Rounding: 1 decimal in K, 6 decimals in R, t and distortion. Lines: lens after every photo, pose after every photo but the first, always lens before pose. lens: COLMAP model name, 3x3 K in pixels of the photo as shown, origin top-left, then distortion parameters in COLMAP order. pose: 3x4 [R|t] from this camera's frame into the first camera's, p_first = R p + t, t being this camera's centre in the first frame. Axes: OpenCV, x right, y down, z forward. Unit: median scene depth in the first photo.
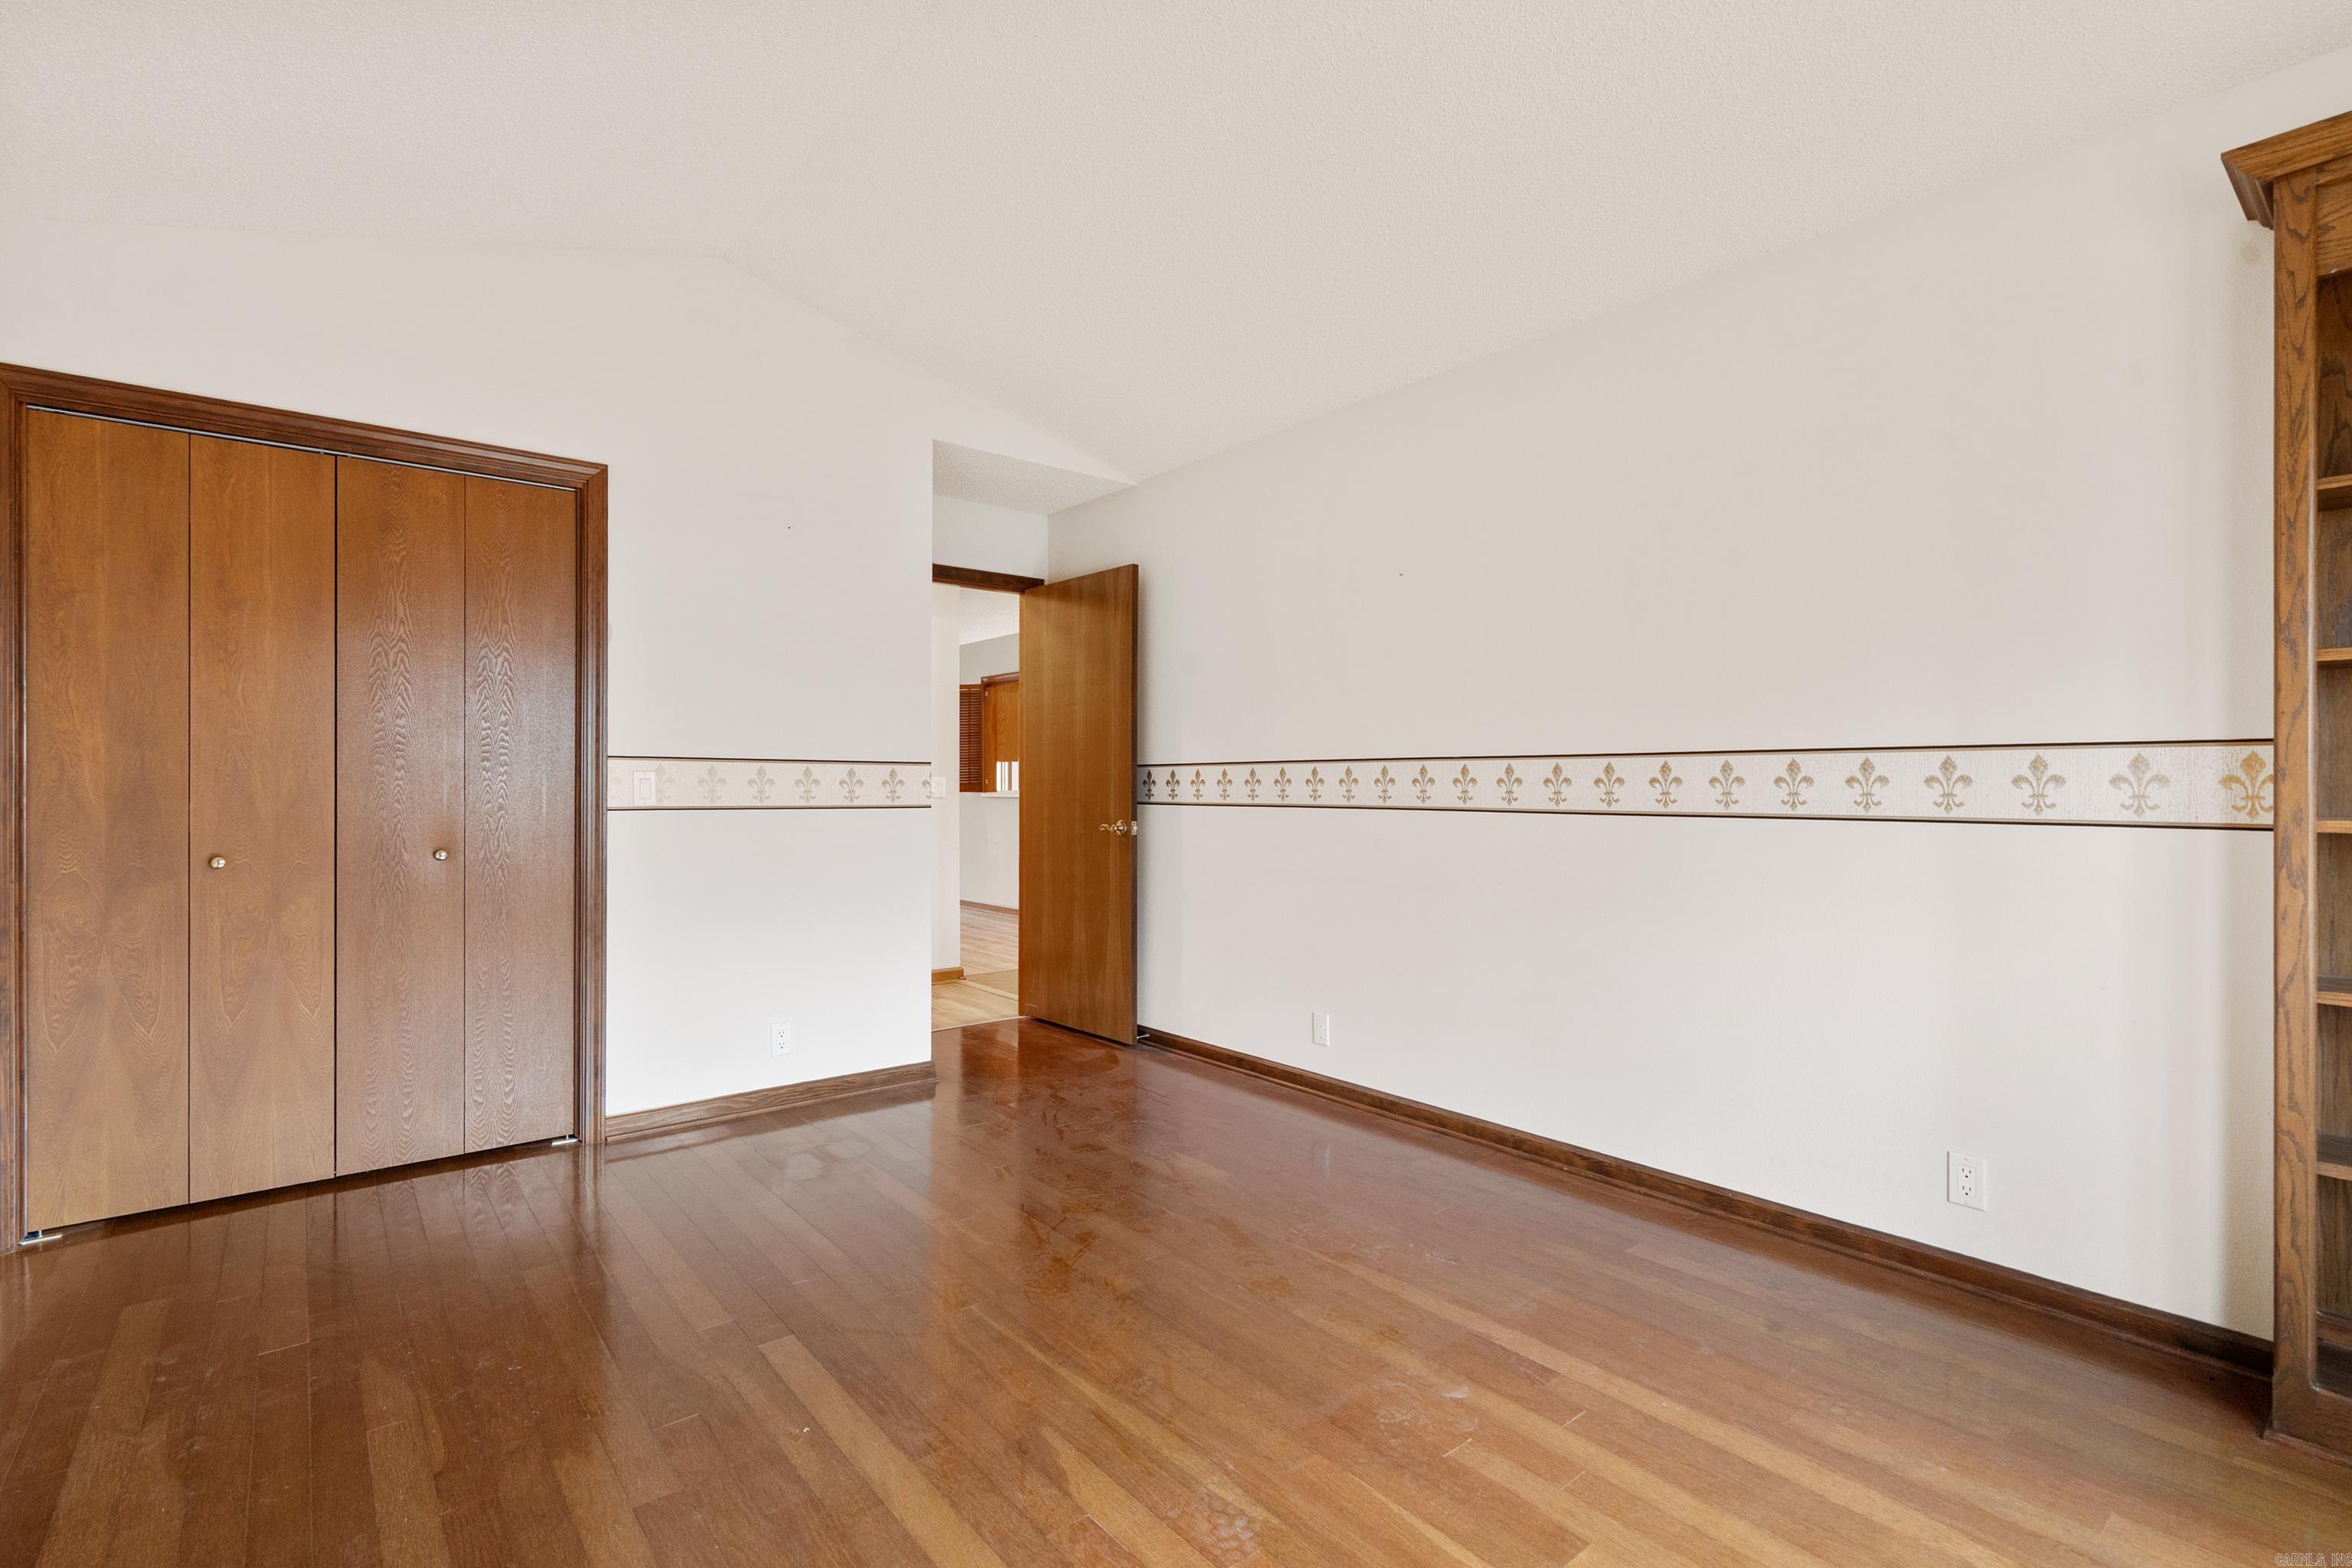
lens RADIAL K [[1080.8, 0, 1175.0], [0, 1080.8, 784.5], [0, 0, 1]] dist [0.003978, -0.000015]
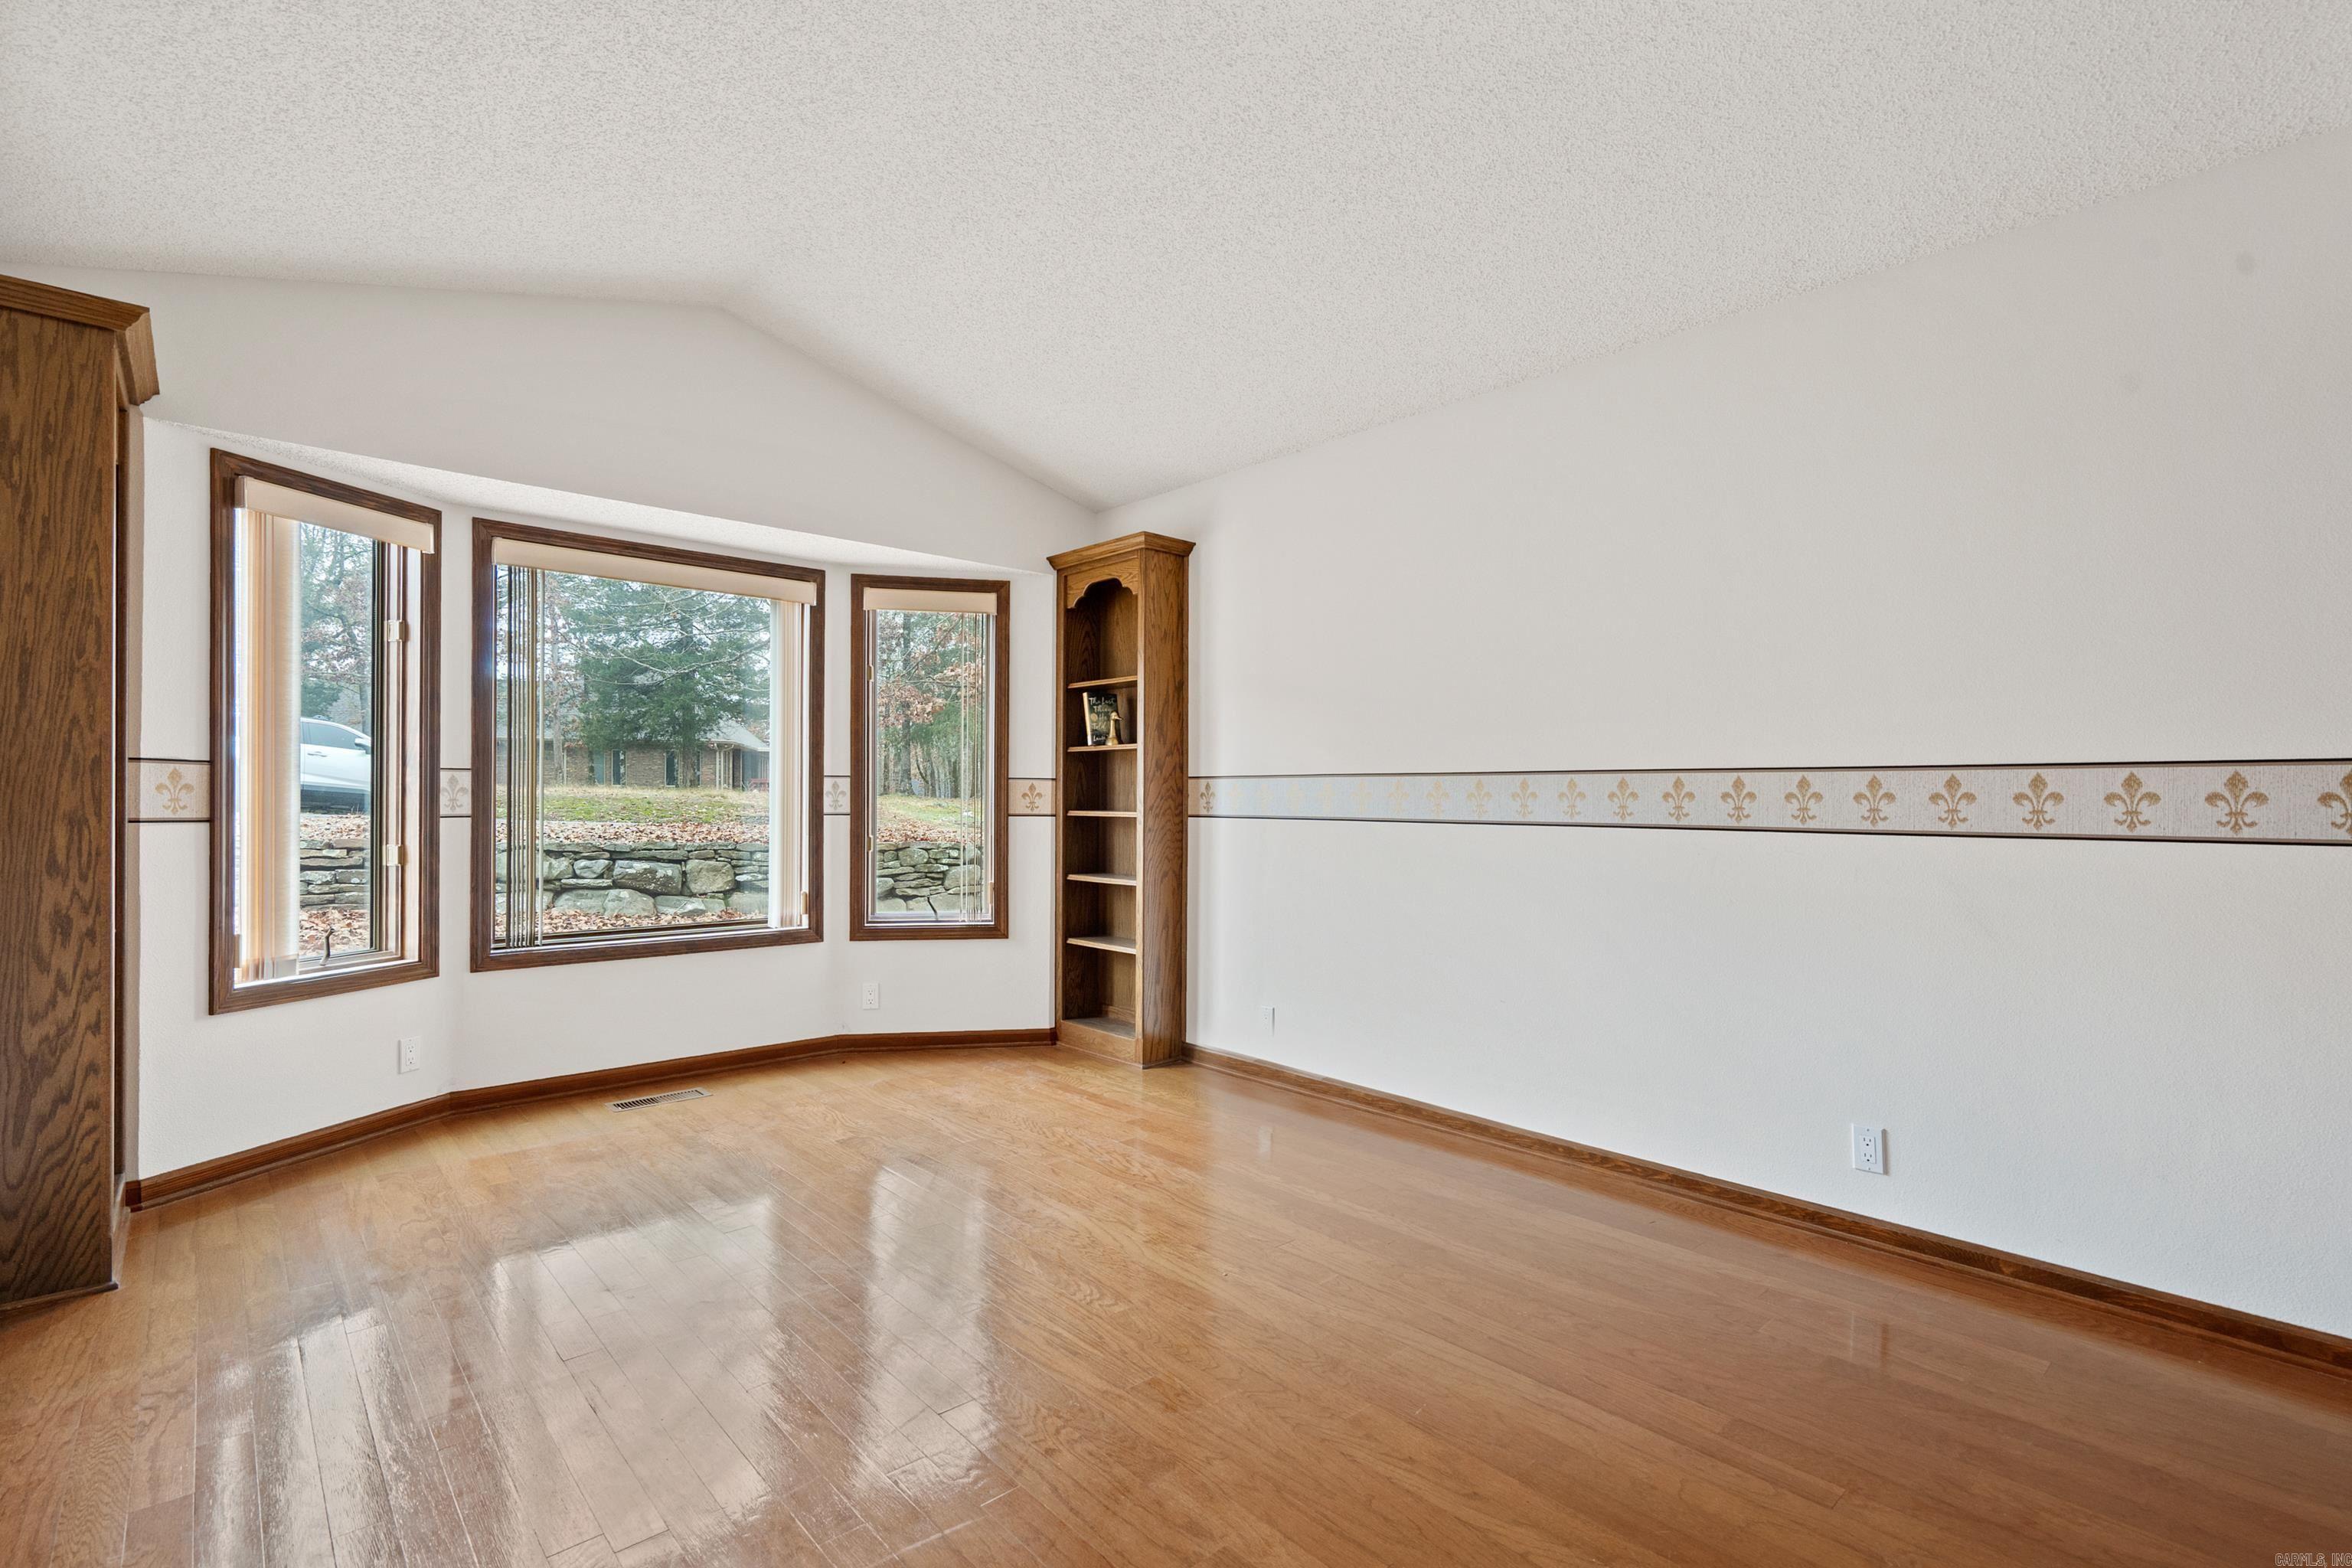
lens RADIAL K [[910.9, 0, 1177.6], [0, 910.9, 788.8], [0, 0, 1]] dist [-0.000428, -0.000028]
pose [[0.991093, 0.006104, 0.133034, -0.208543], [-0.004976, 0.999949, -0.008806, -0.000188], [-0.133081, 0.008066, 0.991072, 0.253529]]
